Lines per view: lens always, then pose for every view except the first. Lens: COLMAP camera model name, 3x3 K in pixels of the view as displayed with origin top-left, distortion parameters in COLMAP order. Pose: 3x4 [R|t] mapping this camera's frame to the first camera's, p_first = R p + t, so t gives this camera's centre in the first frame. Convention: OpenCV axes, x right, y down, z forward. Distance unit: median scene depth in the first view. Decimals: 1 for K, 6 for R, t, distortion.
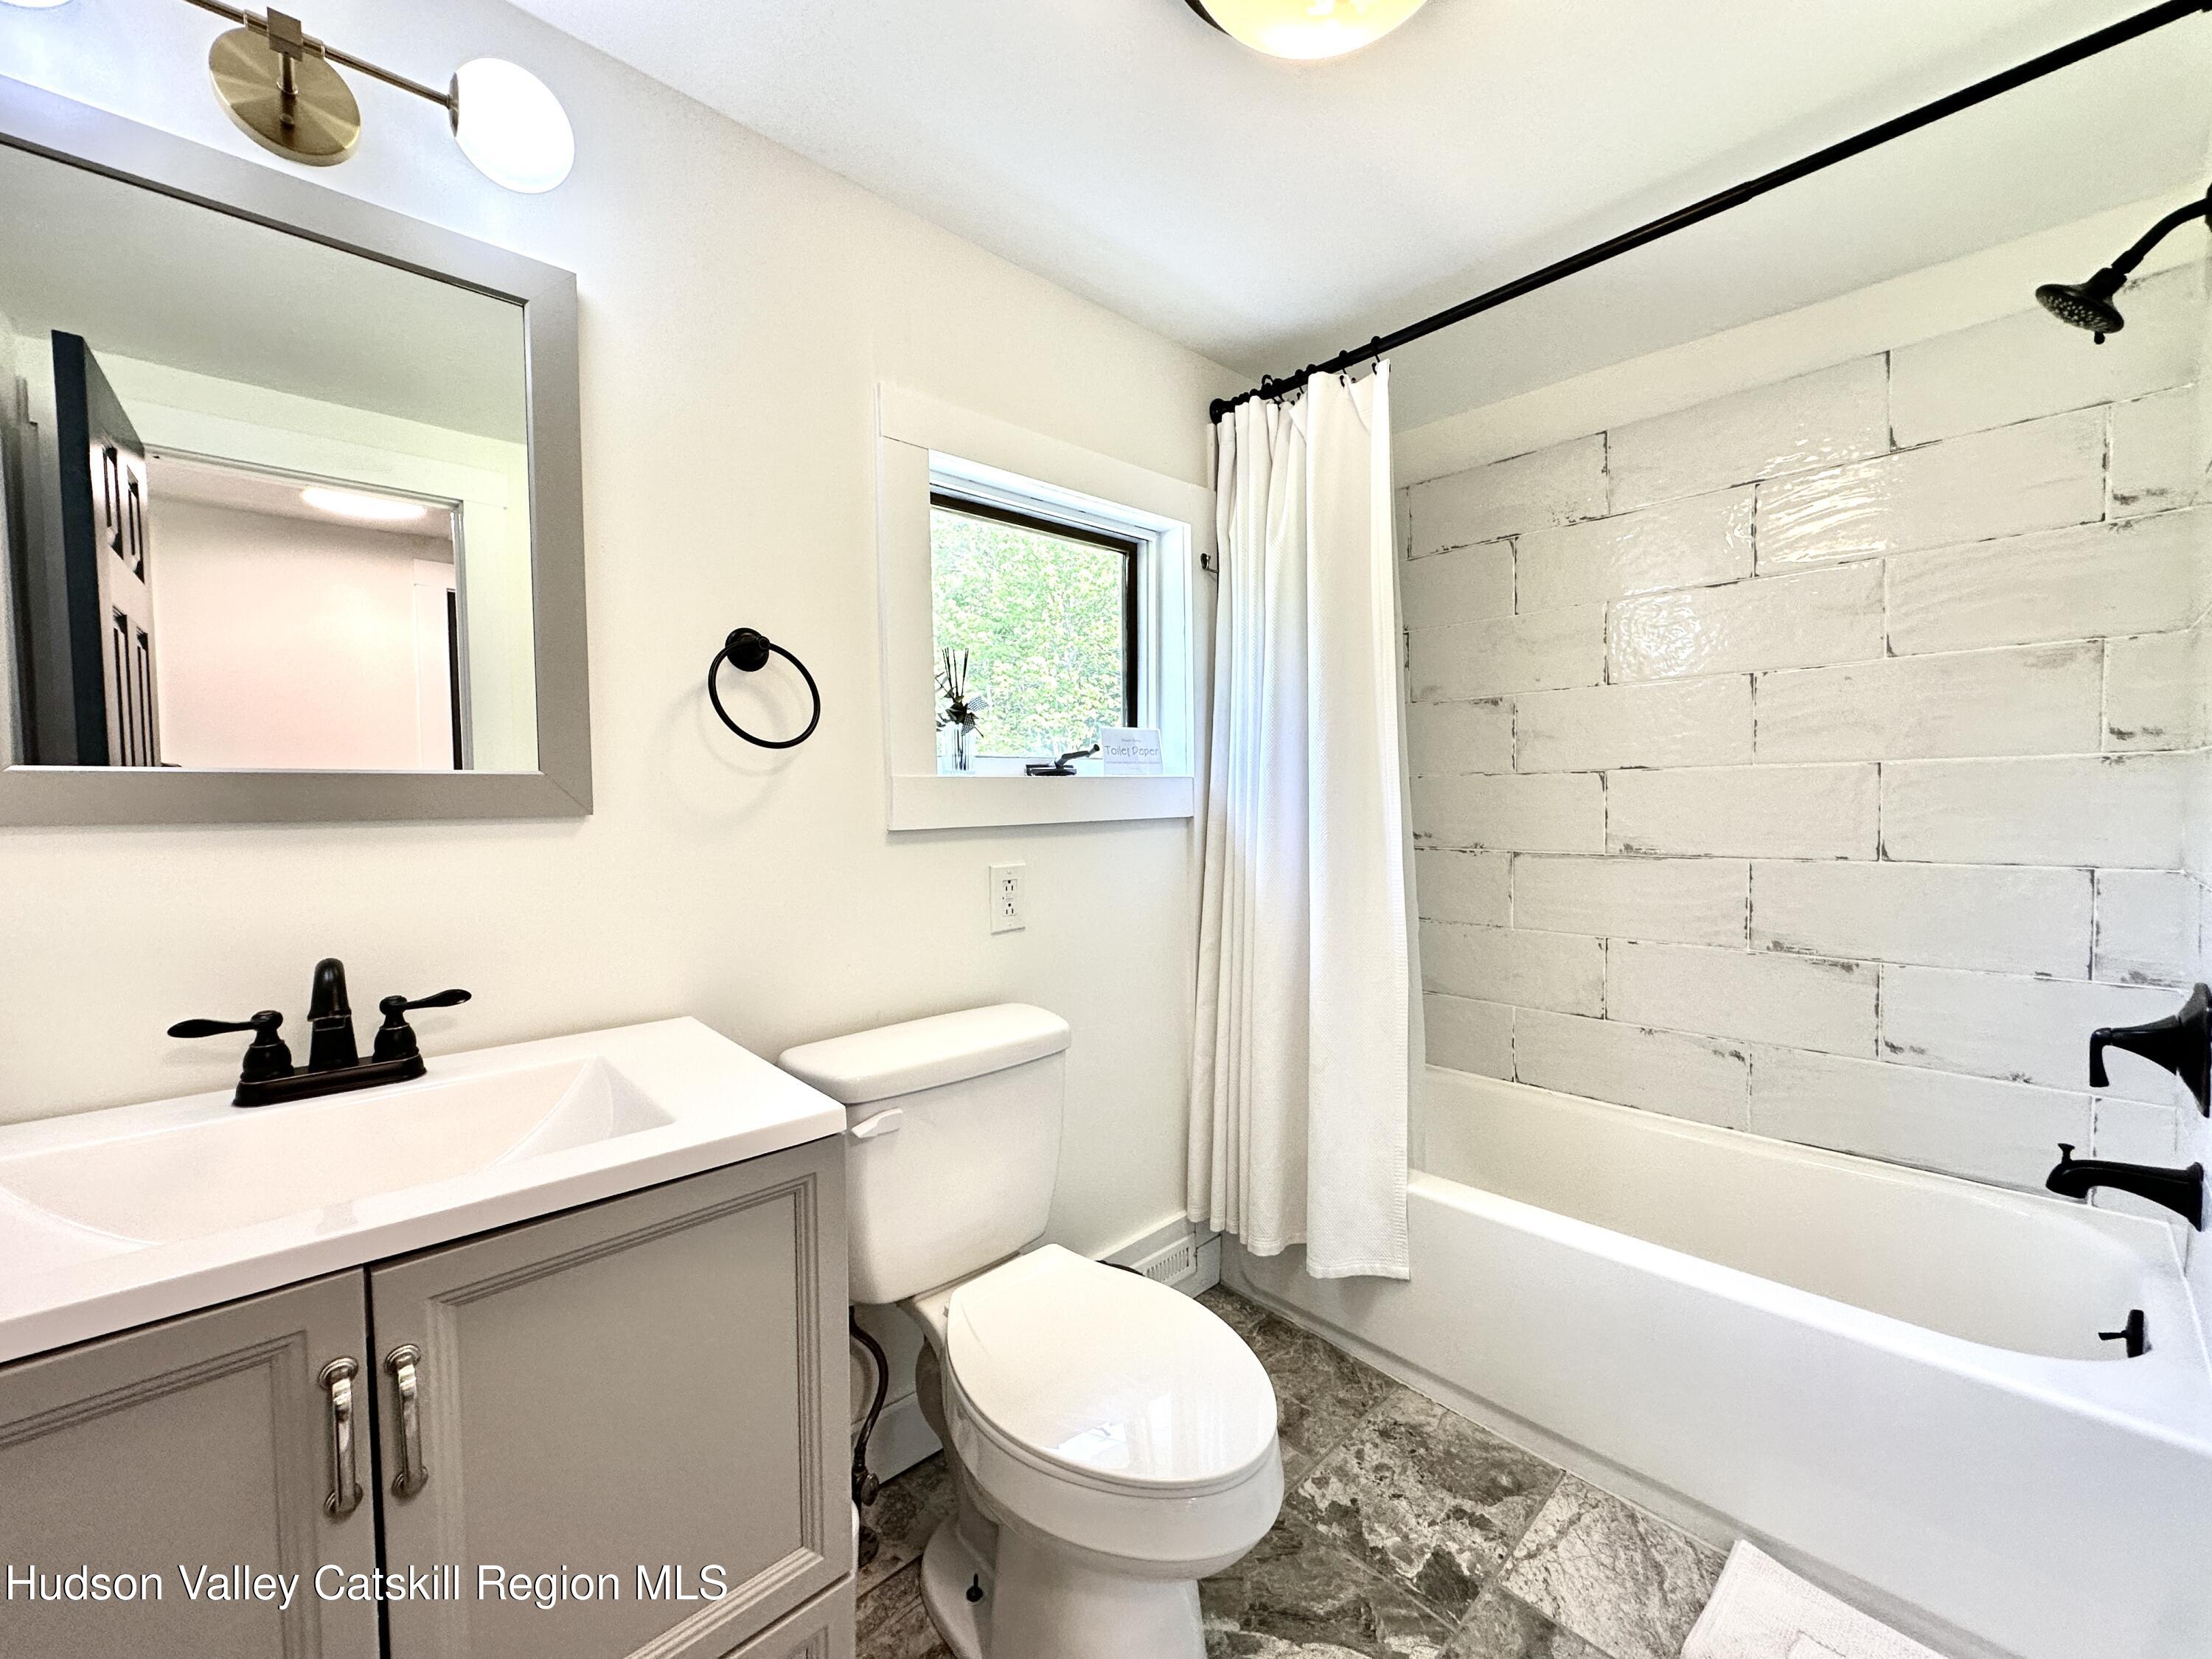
lens RADIAL K [[887.0, 0, 1103.3], [0, 887.0, 833.4], [0, 0, 1]] dist [0.003345, -0.000481]
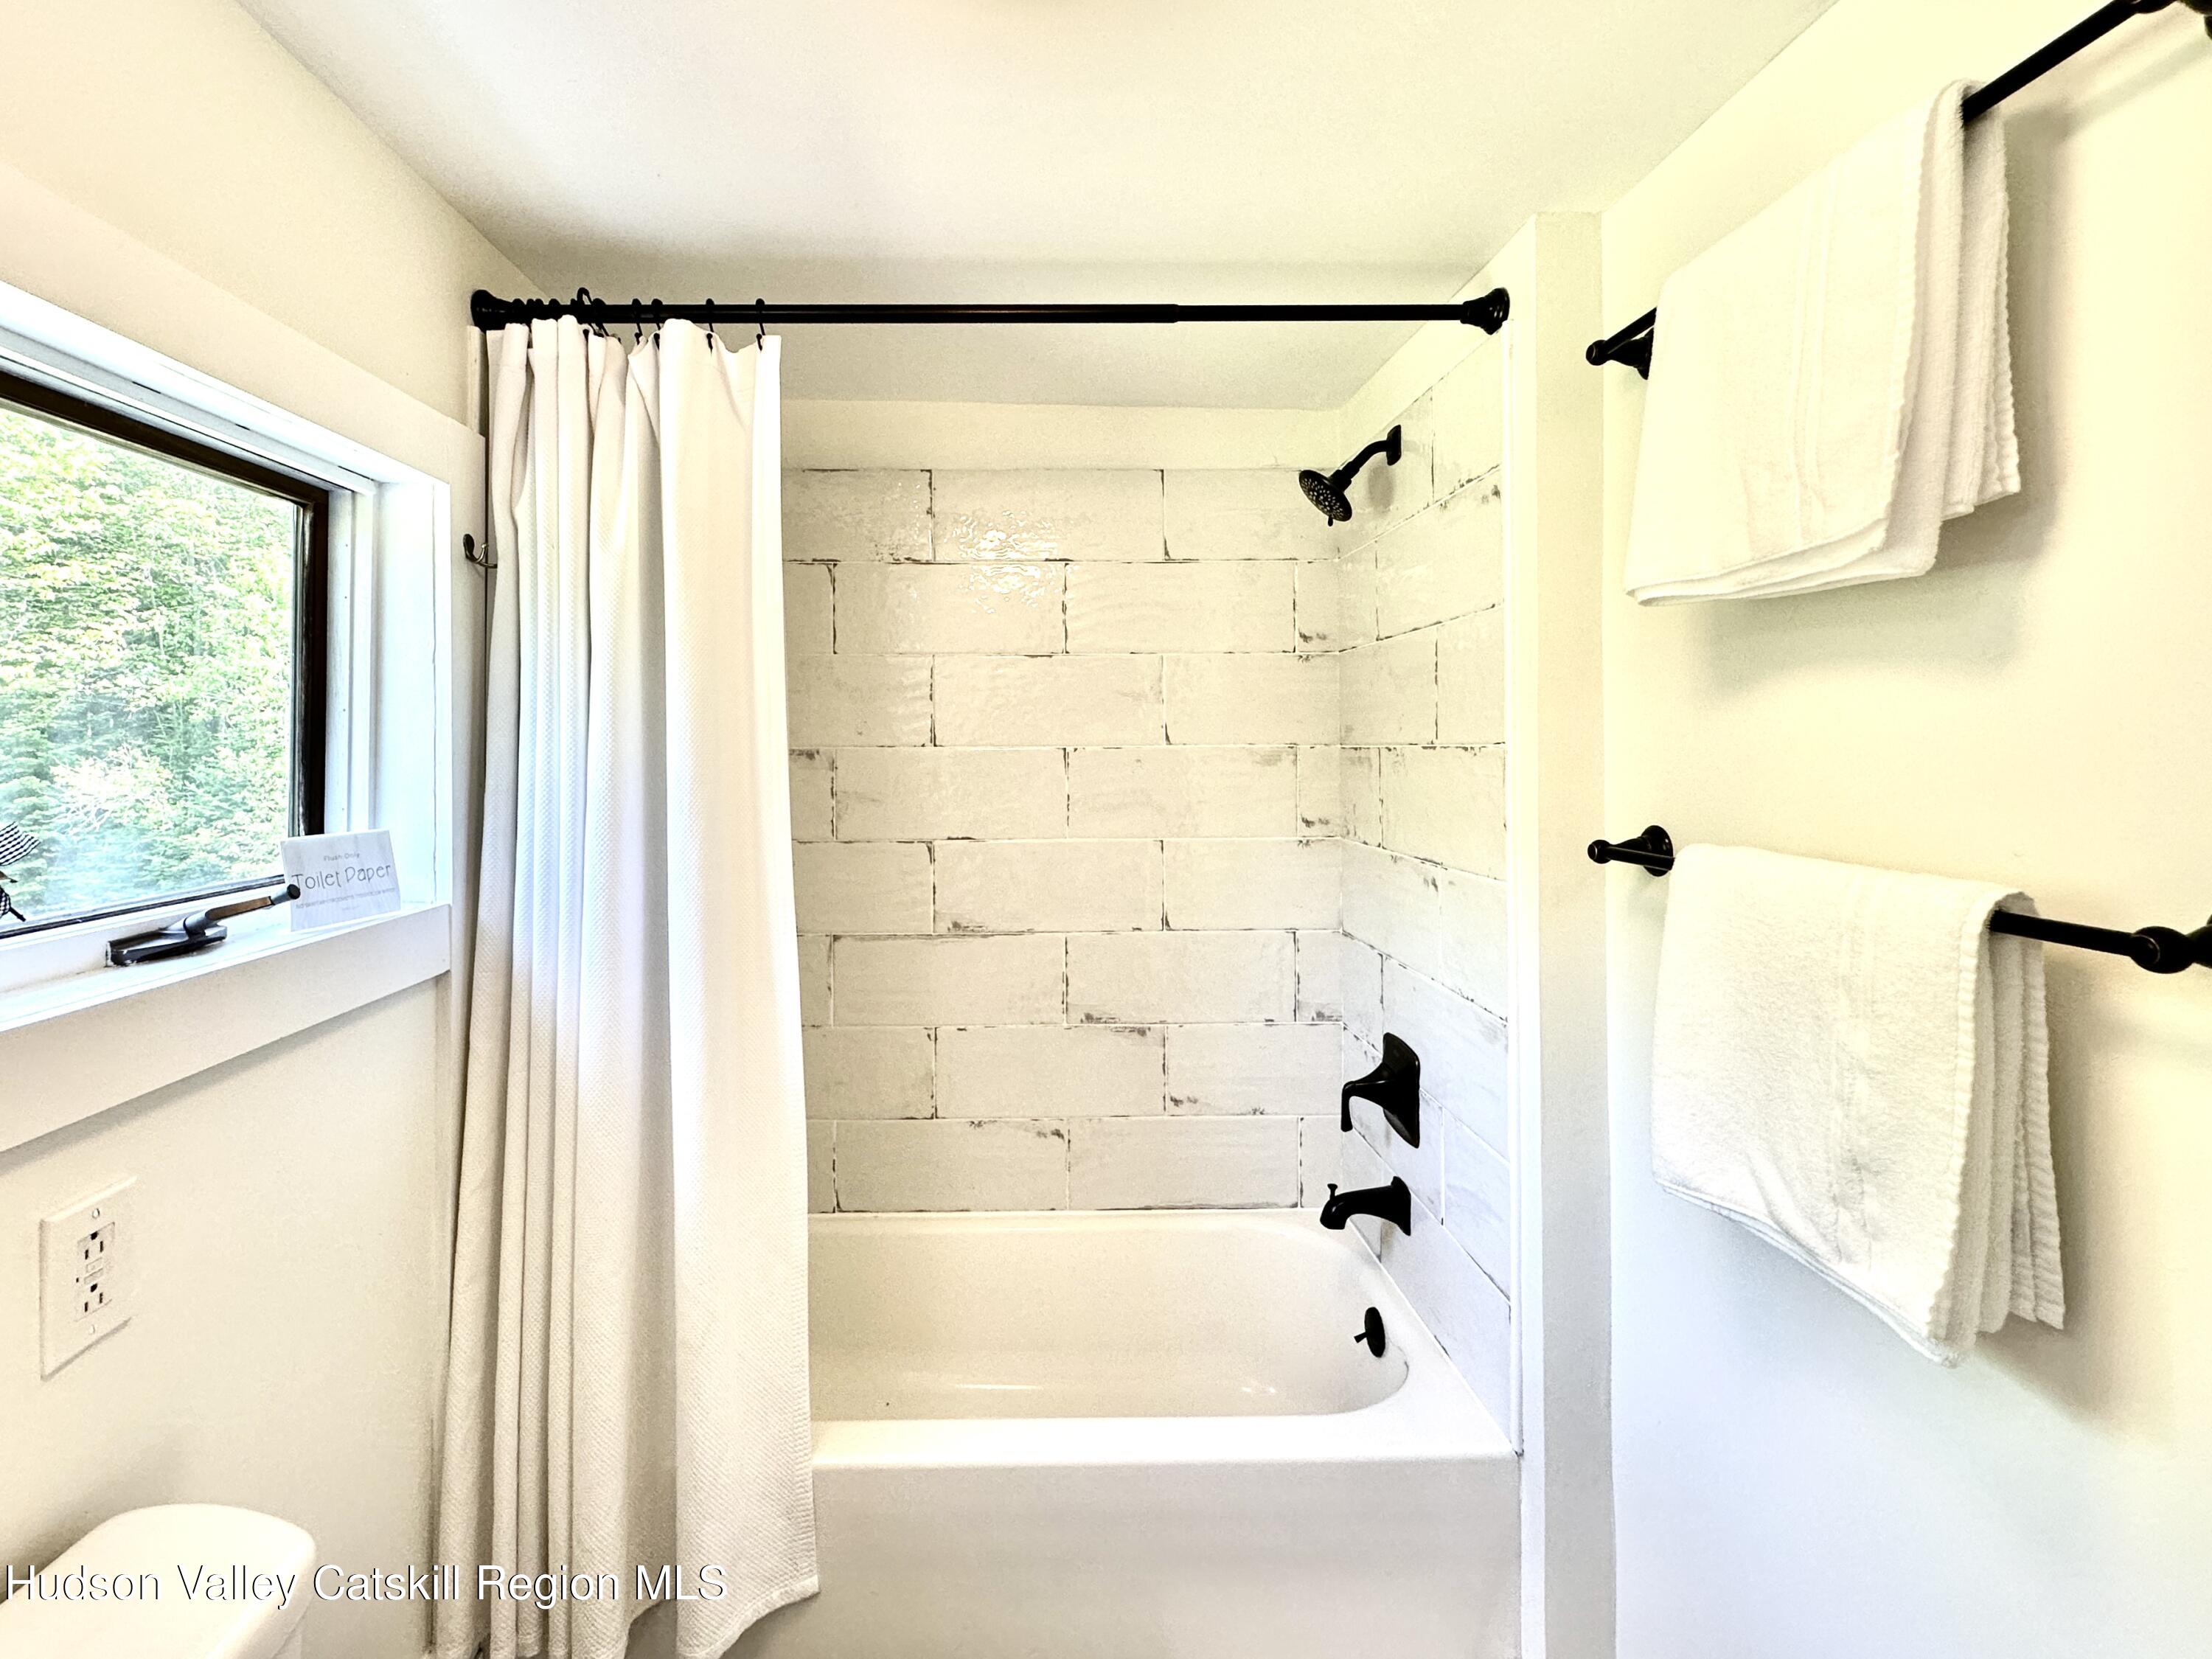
lens RADIAL K [[1027.4, 0, 1076.3], [0, 1027.4, 780.1], [0, 0, 1]] dist [0.004807, -0.000191]
pose [[0.678611, 0.007253, 0.734462, -0.121348], [0.023517, 0.999224, -0.031596, -0.115026], [-0.734121, 0.038714, 0.677914, 0.220780]]
